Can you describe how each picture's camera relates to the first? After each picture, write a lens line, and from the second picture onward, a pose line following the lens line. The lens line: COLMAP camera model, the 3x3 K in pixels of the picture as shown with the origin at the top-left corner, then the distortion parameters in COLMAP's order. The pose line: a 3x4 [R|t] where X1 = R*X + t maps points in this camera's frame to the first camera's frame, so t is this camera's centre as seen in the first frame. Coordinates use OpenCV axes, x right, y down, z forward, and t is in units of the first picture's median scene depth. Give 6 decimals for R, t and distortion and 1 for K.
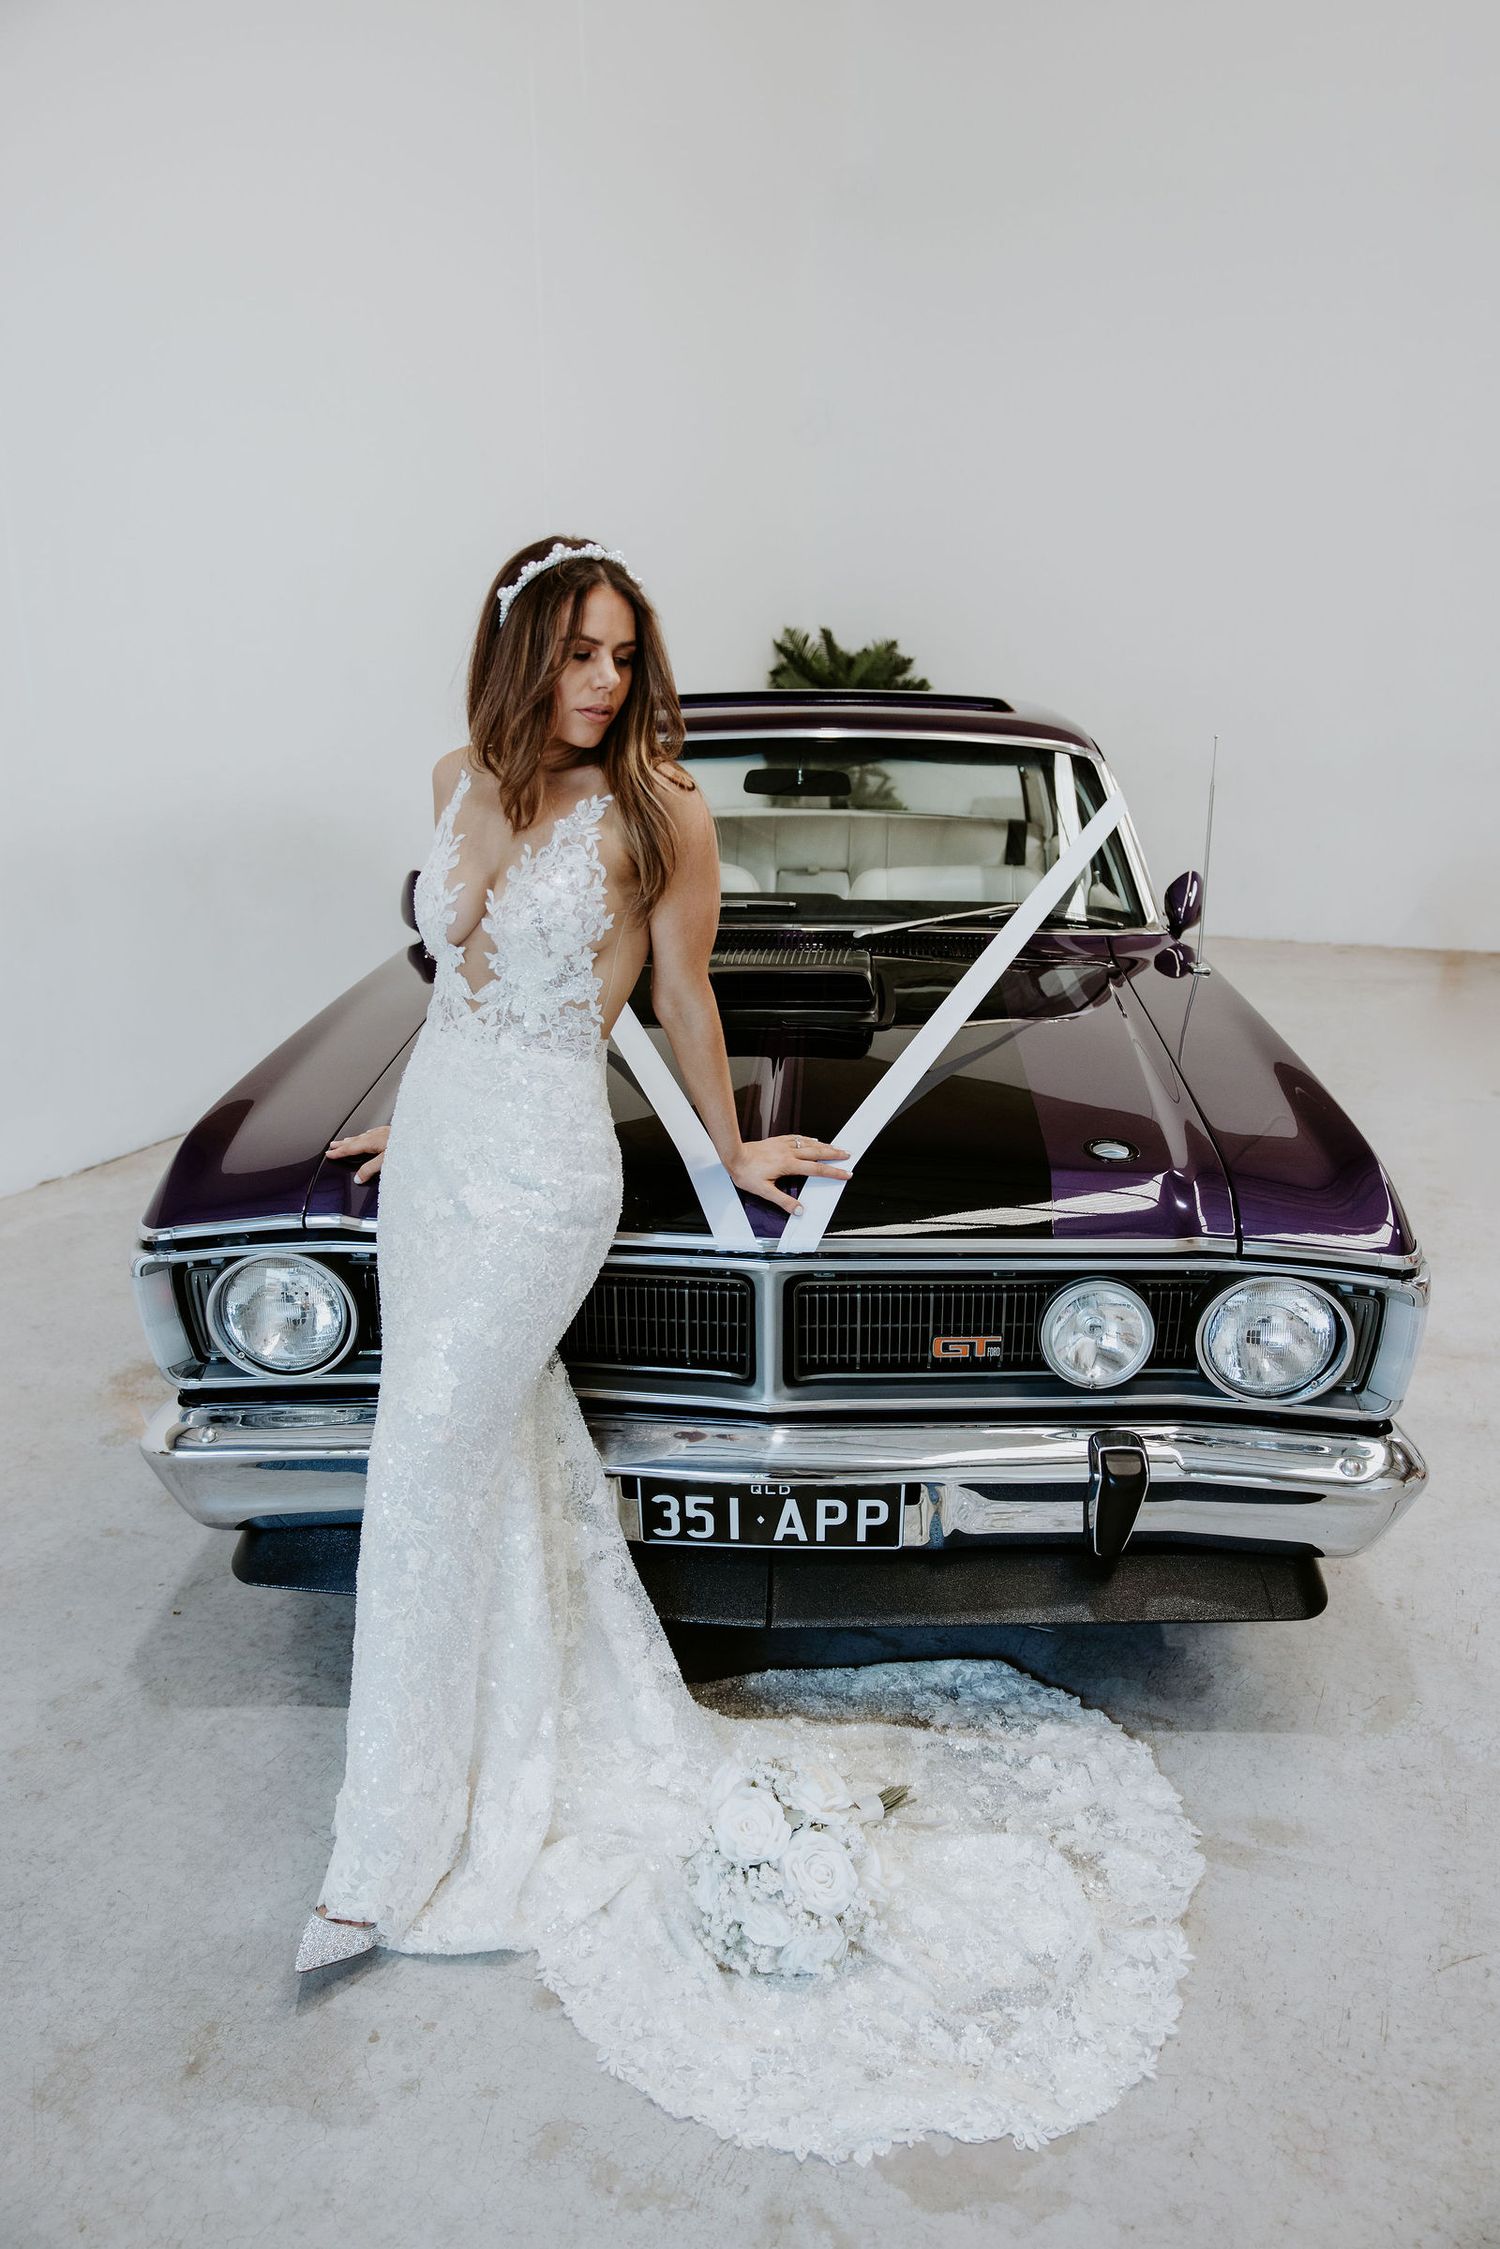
lens RADIAL K [[1776.9, 0, 728.6], [0, 1776.9, 1118.1], [0, 0, 1]] dist [0.046323, 0.000734]
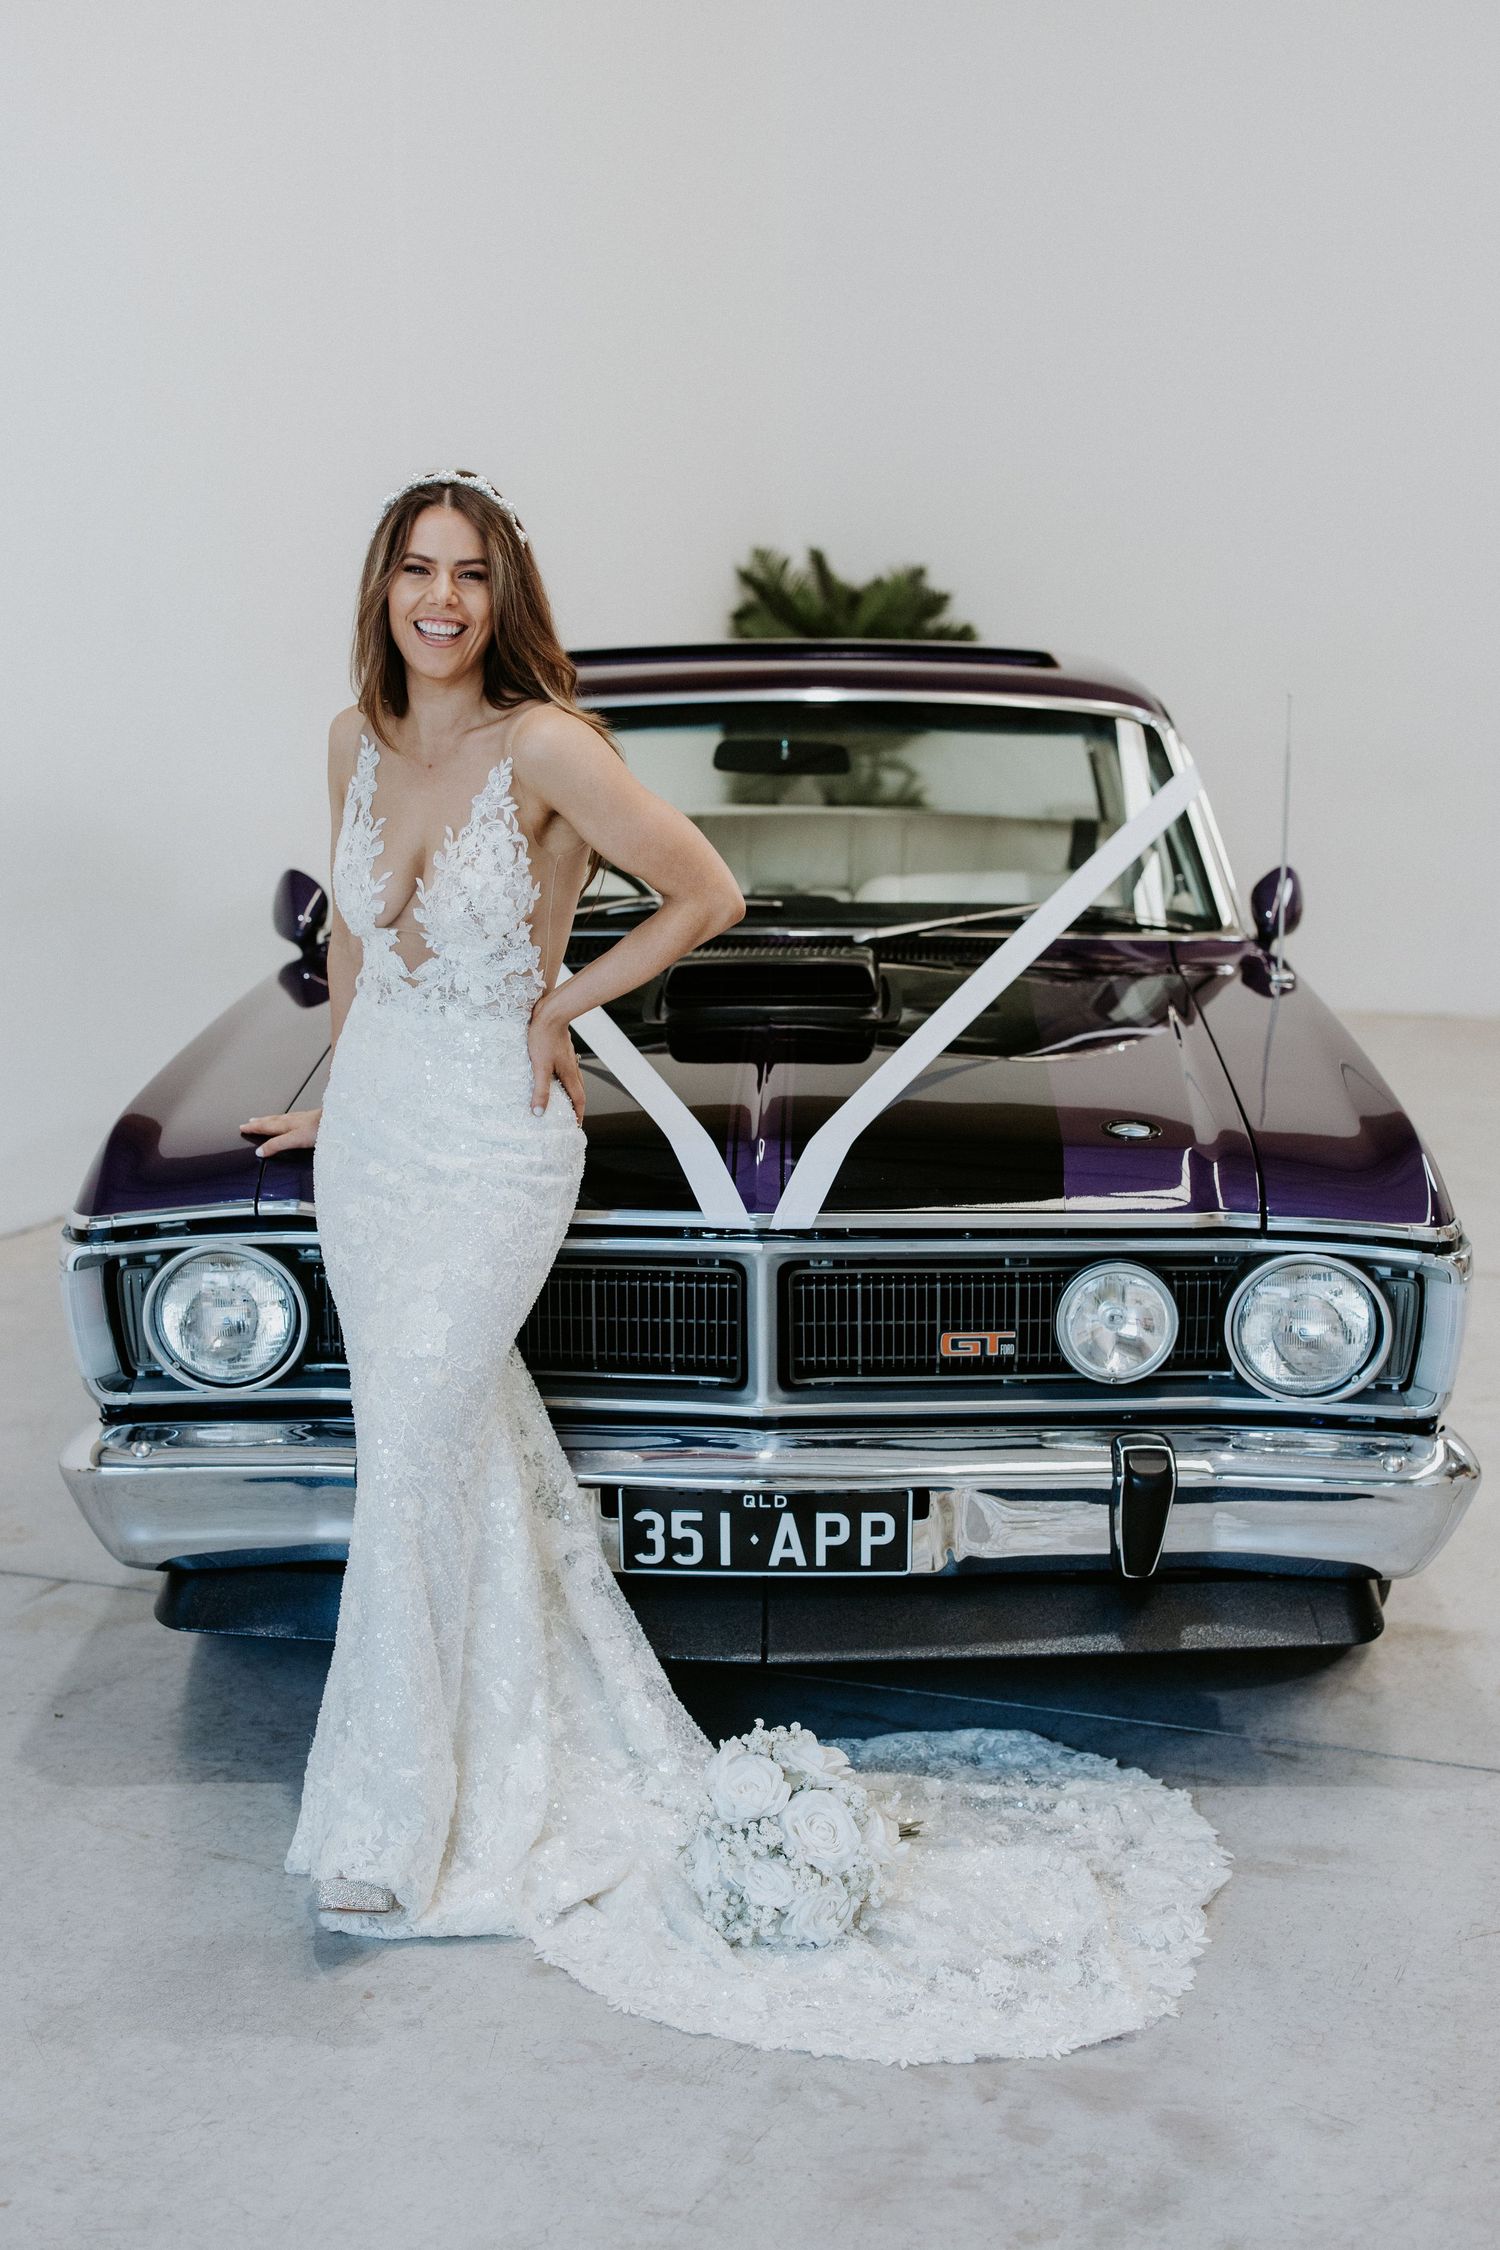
lens RADIAL K [[3253.7, 0, 746.5], [0, 3253.7, 1118.2], [0, 0, 1]] dist [0.224449, 0.000000]
pose [[0.999509, -0.006621, 0.030612, -0.035407], [0.009393, 0.995777, -0.091323, 0.163942], [-0.029878, 0.091566, 0.995351, -0.672769]]
